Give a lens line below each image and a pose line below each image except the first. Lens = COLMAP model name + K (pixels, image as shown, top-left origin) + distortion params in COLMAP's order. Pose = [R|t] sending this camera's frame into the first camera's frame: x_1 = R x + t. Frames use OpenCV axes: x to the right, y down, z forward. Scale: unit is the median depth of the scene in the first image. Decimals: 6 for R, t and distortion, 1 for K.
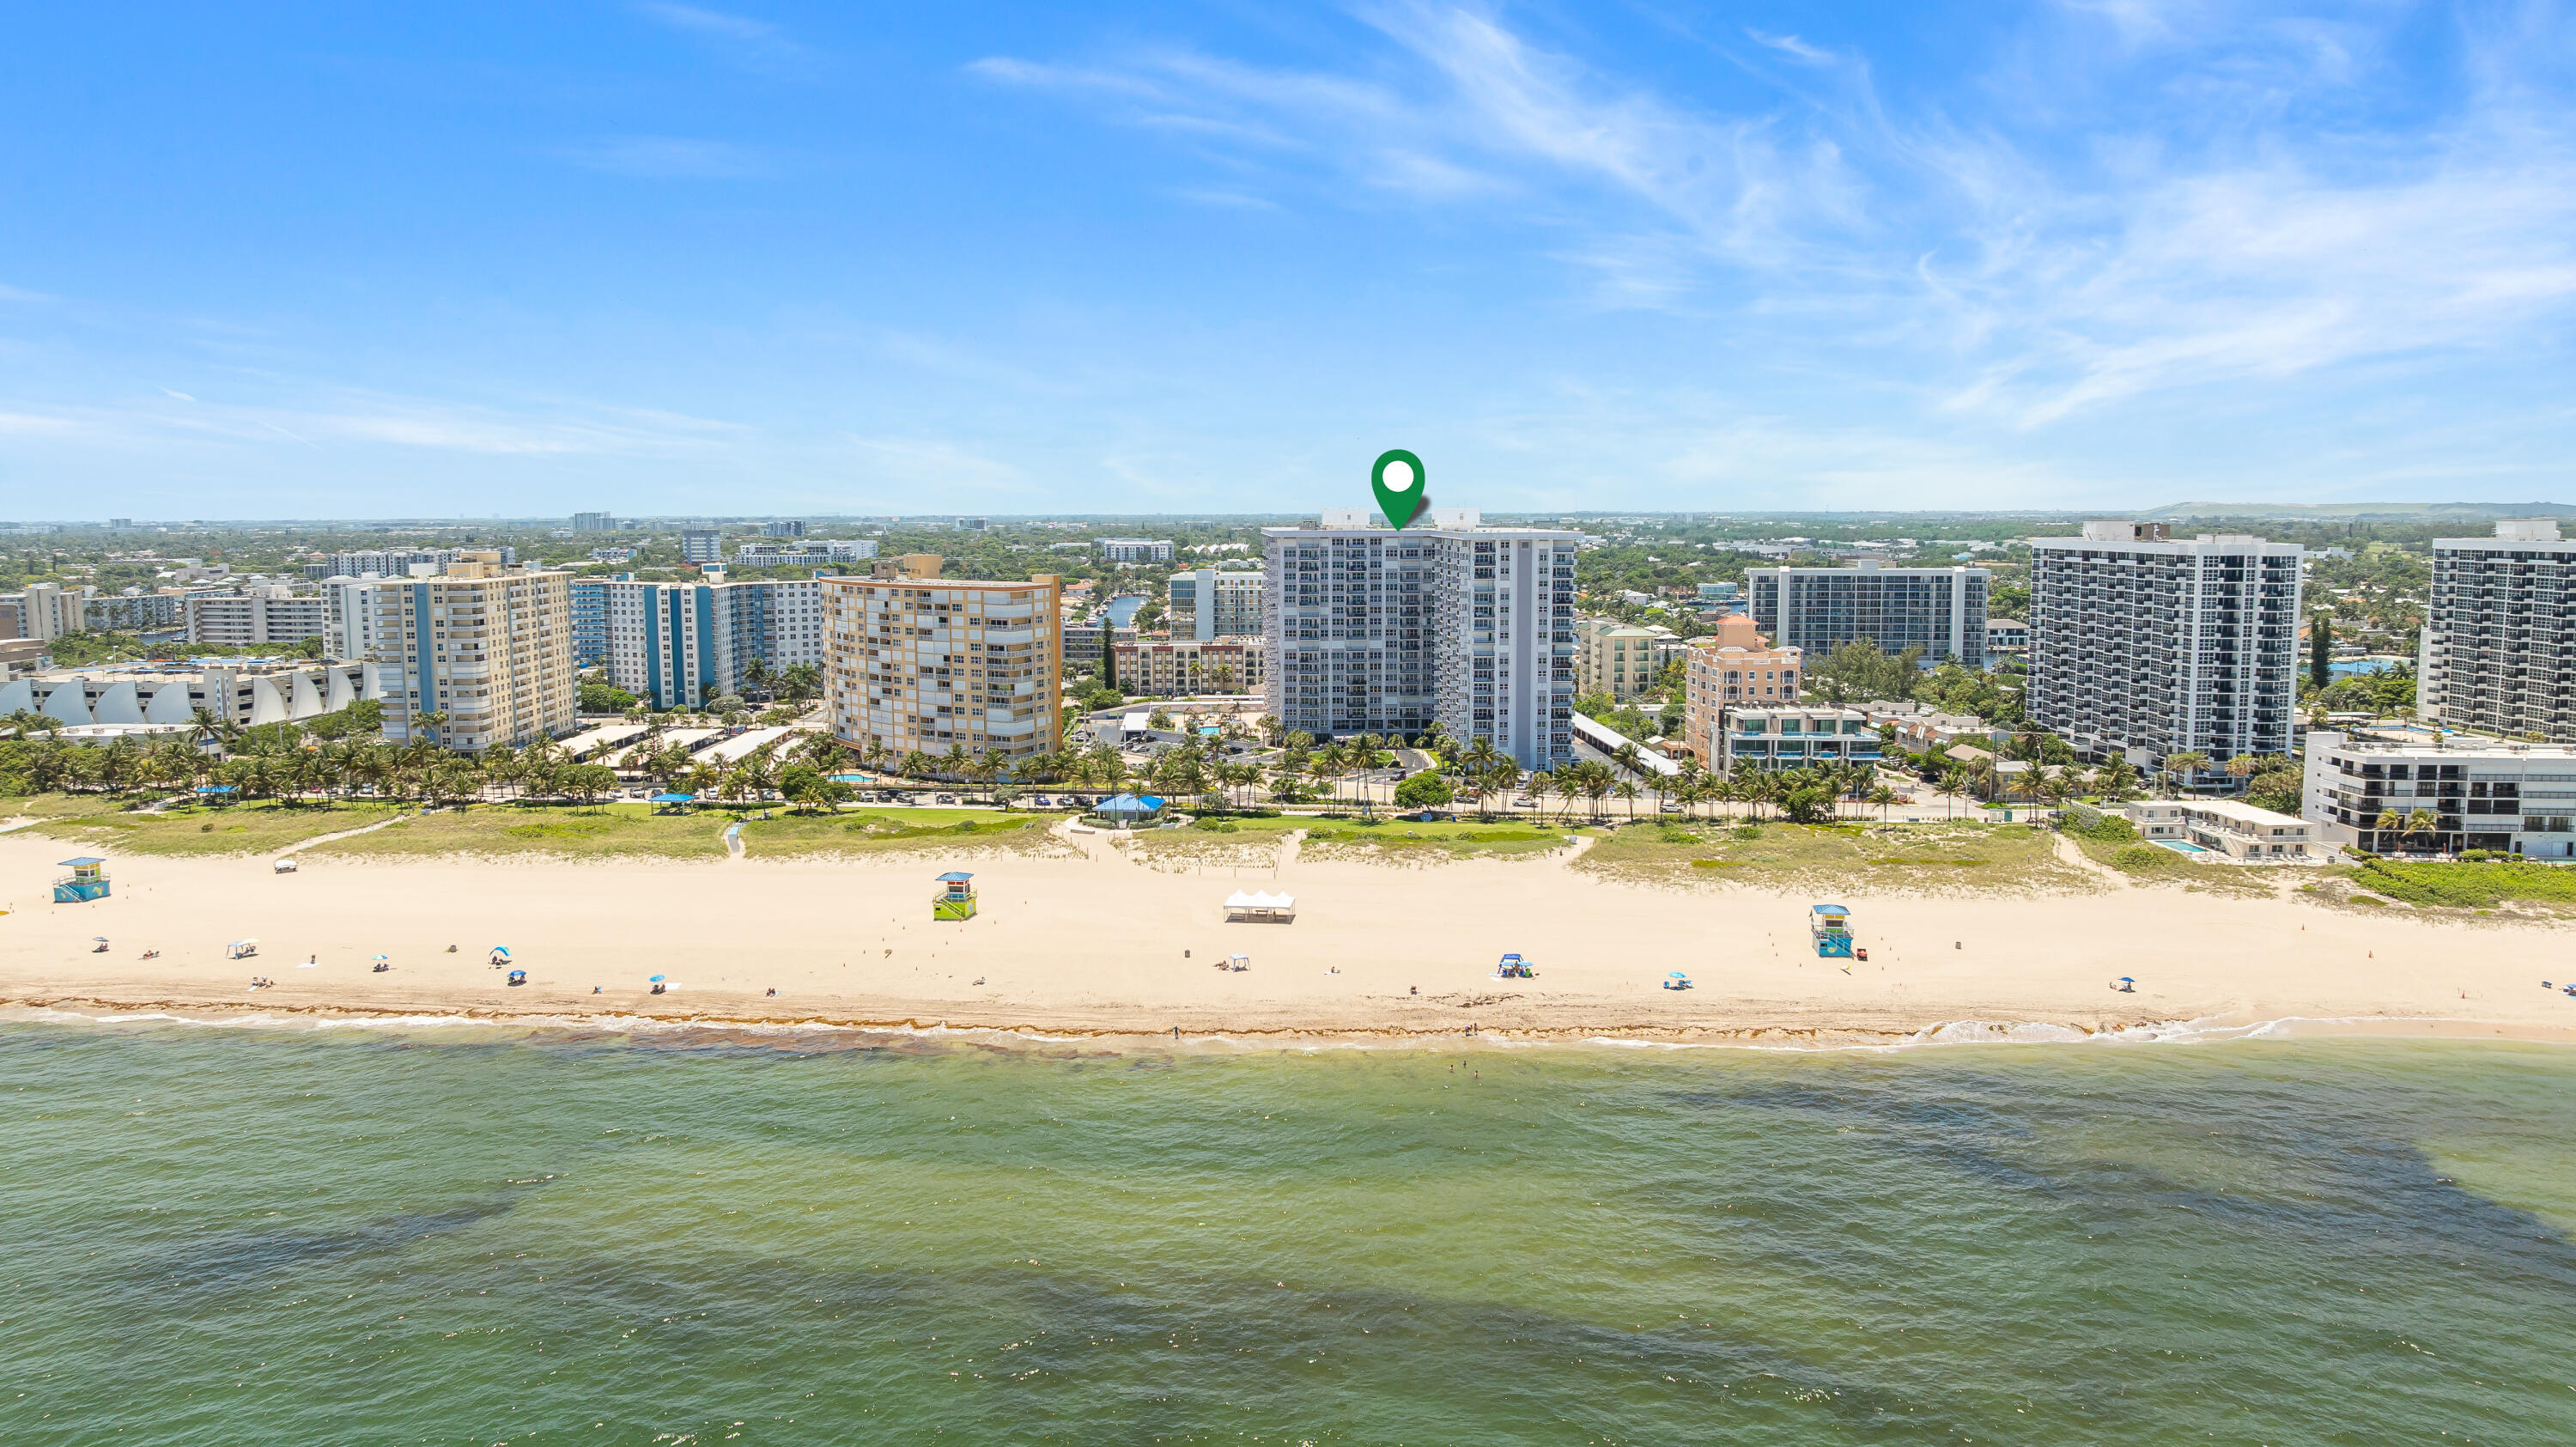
lens RADIAL K [[1807.1, 0, 1299.6], [0, 1807.1, 718.7], [0, 0, 1]] dist [-0.012479, -0.010070]
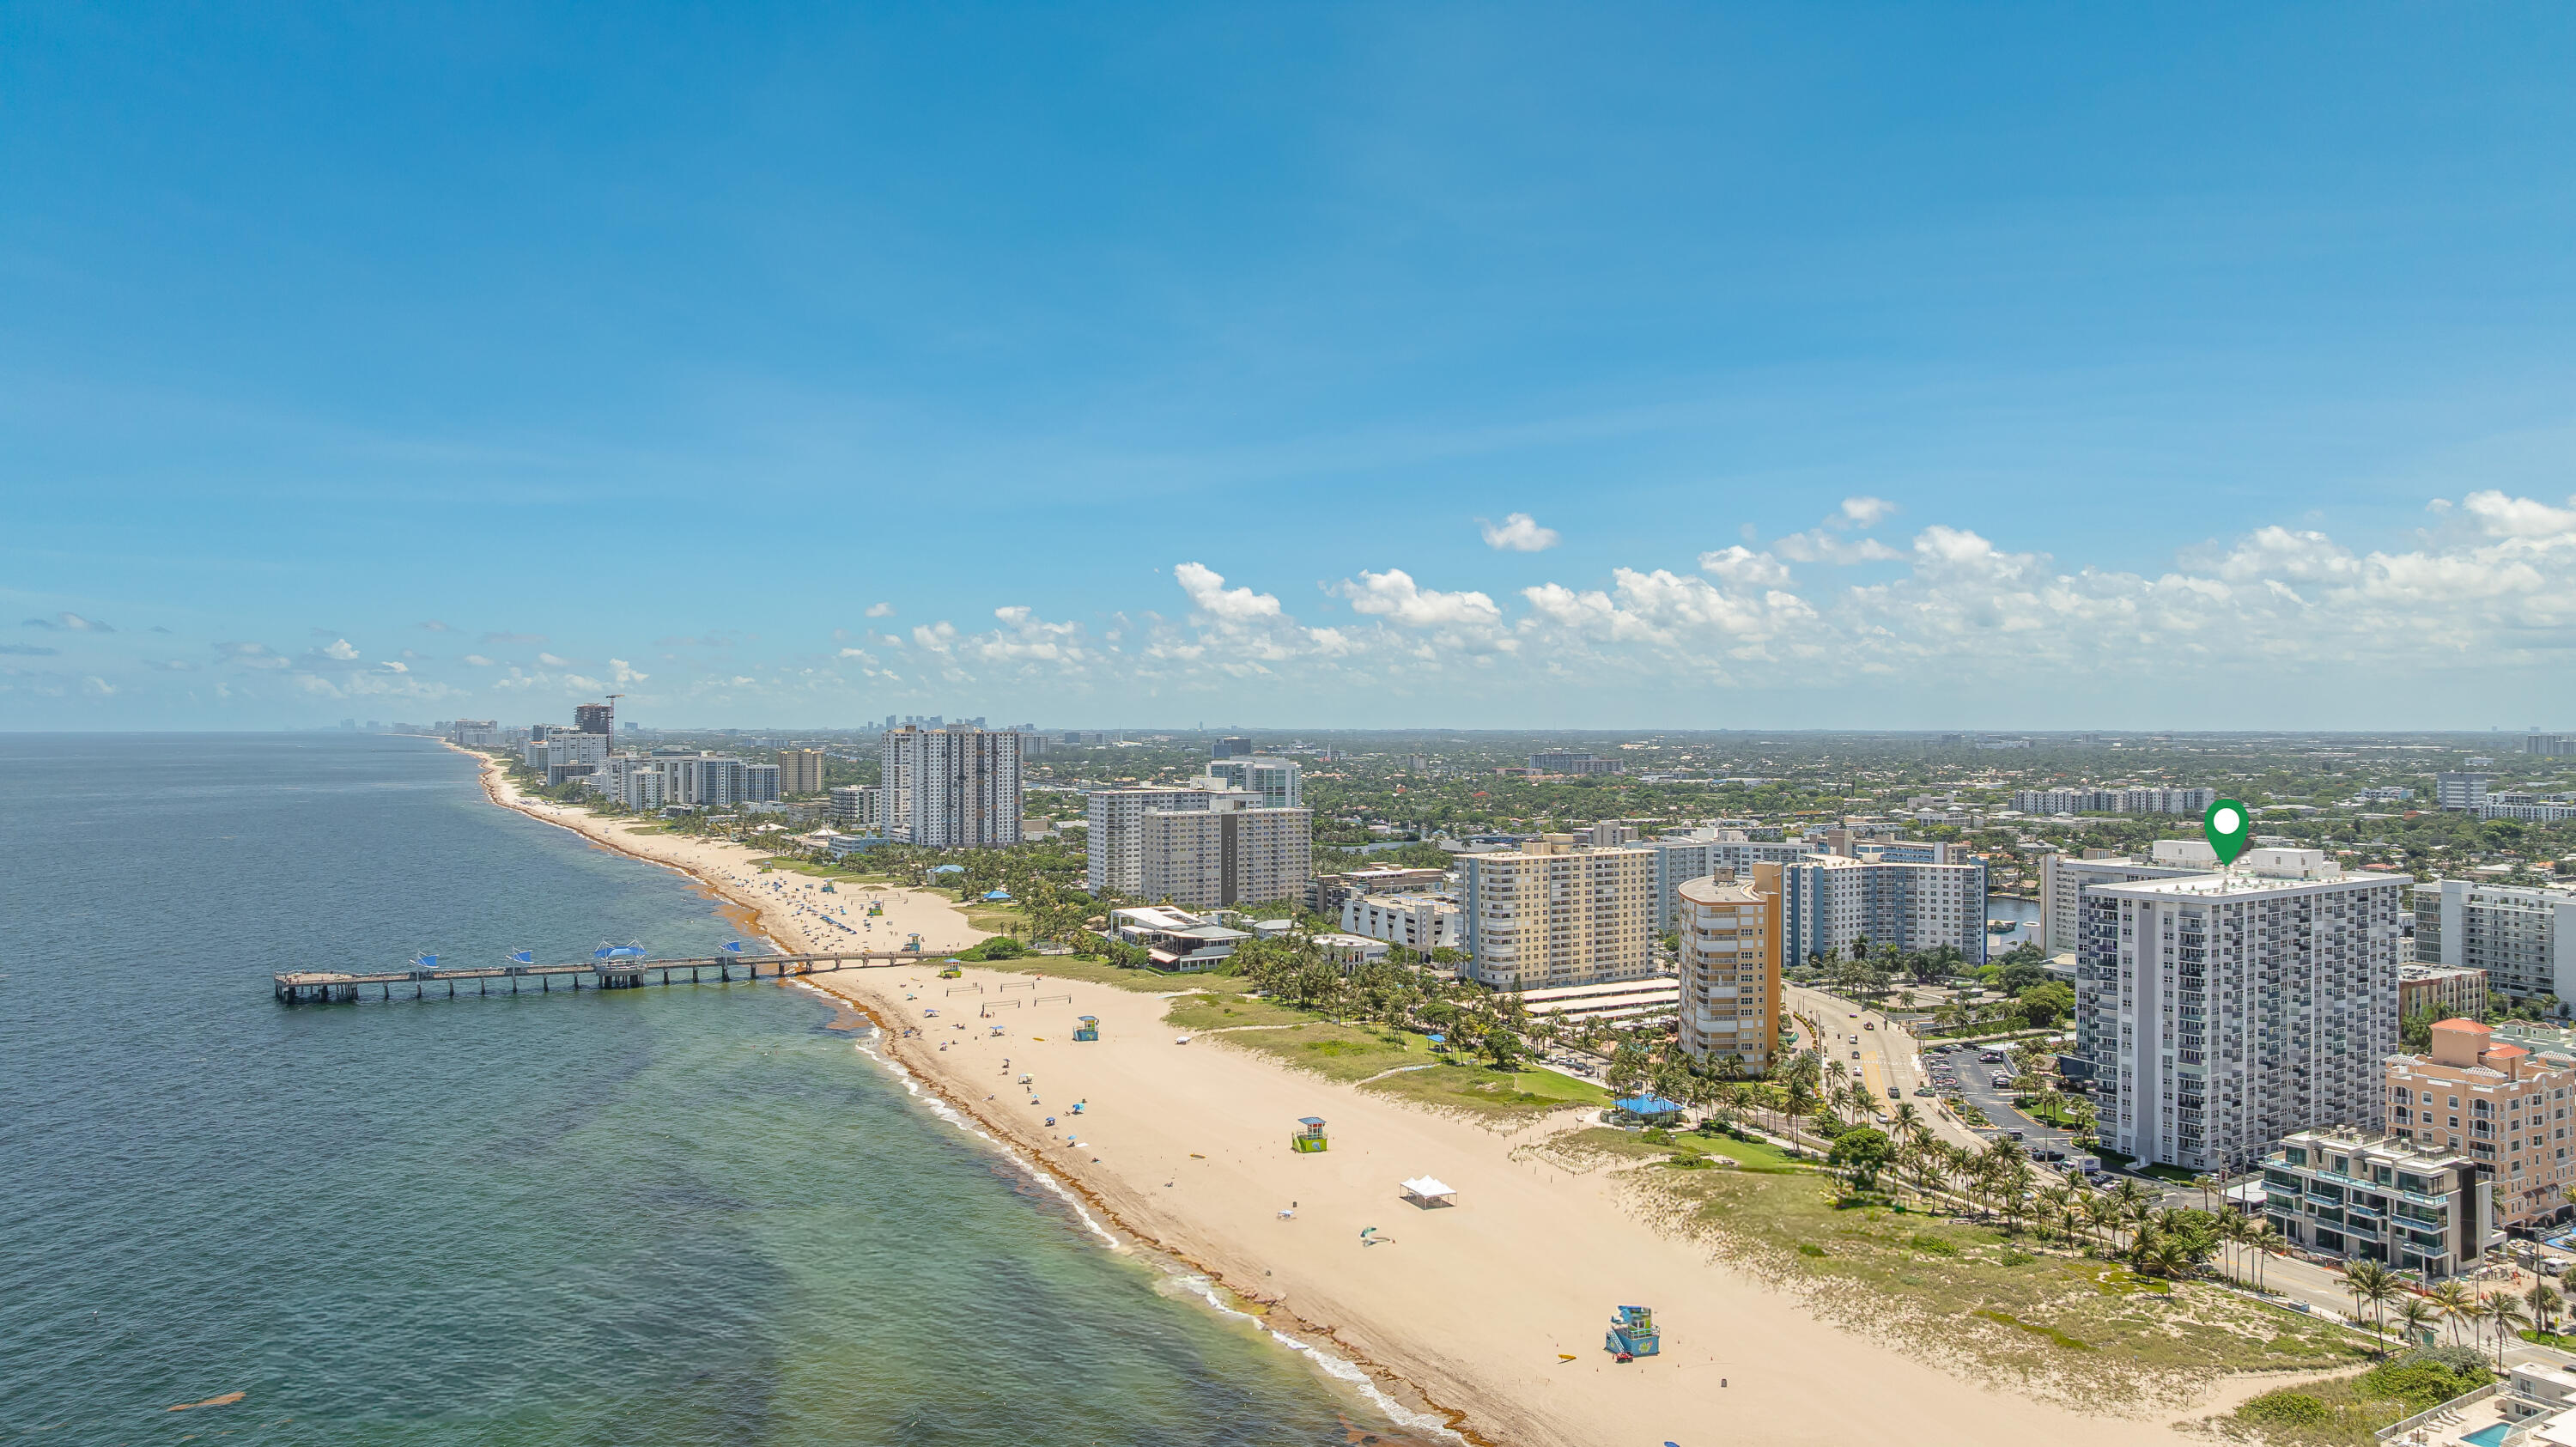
lens RADIAL K [[1807.1, 0, 1296.1], [0, 1807.1, 710.3], [0, 0, 1]] dist [-0.012479, -0.010070]
pose [[0.518974, -0.000011, -0.854790, 0.441645], [-0.103941, 0.992579, -0.063119, -0.060536], [0.848447, 0.121605, 0.515121, 0.109959]]
